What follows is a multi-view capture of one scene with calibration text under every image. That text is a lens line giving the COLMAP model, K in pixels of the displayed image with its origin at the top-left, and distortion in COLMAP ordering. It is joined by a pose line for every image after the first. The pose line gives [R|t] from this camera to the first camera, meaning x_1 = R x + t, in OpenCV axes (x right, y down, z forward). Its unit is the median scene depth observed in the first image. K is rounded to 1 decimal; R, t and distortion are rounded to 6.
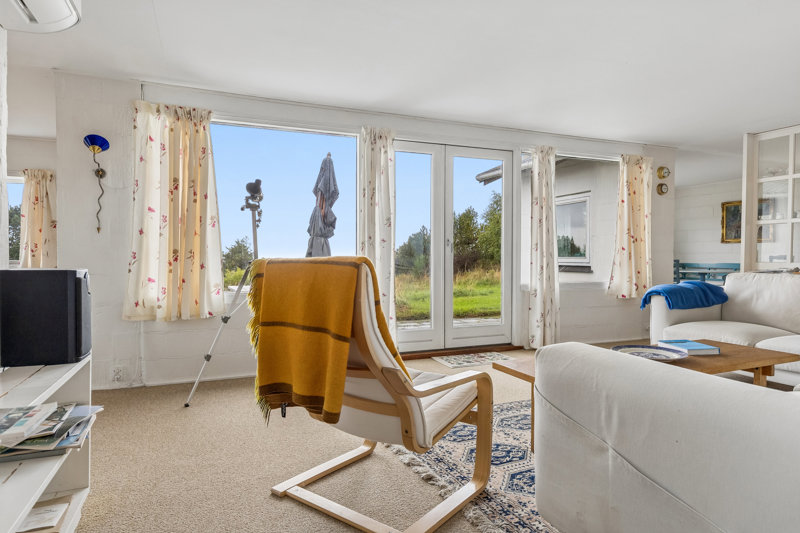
lens RADIAL K [[480.4, 0, 400.6], [0, 480.4, 263.0], [0, 0, 1]] dist [0.001601, 0.000294]
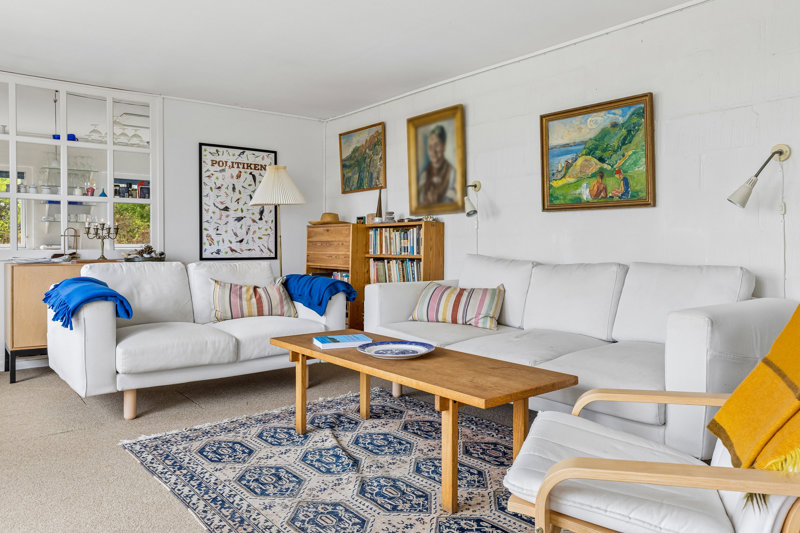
lens RADIAL K [[574.7, 0, 412.6], [0, 574.7, 259.9], [0, 0, 1]] dist [-0.010739, -0.001555]
pose [[-0.304059, -0.030993, 0.952149, -0.333366], [0.010499, 0.999301, 0.035881, -0.013159], [-0.952595, 0.020906, -0.303521, 0.844615]]
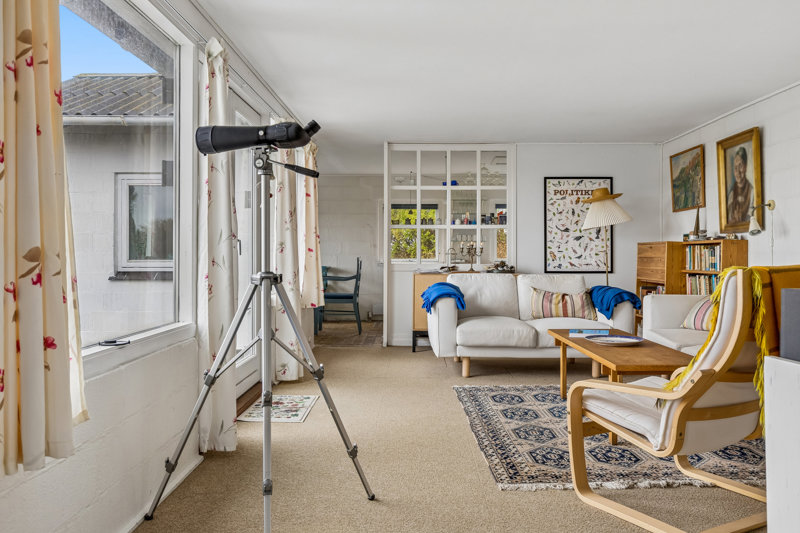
lens RADIAL K [[665.0, 0, 401.0], [0, 665.0, 261.3], [0, 0, 1]] dist [0.010093, 0.004398]
pose [[0.381856, -0.013659, 0.924121, -0.826306], [0.014709, 0.999854, 0.008700, -0.025160], [-0.924105, 0.010271, 0.382001, 0.556228]]
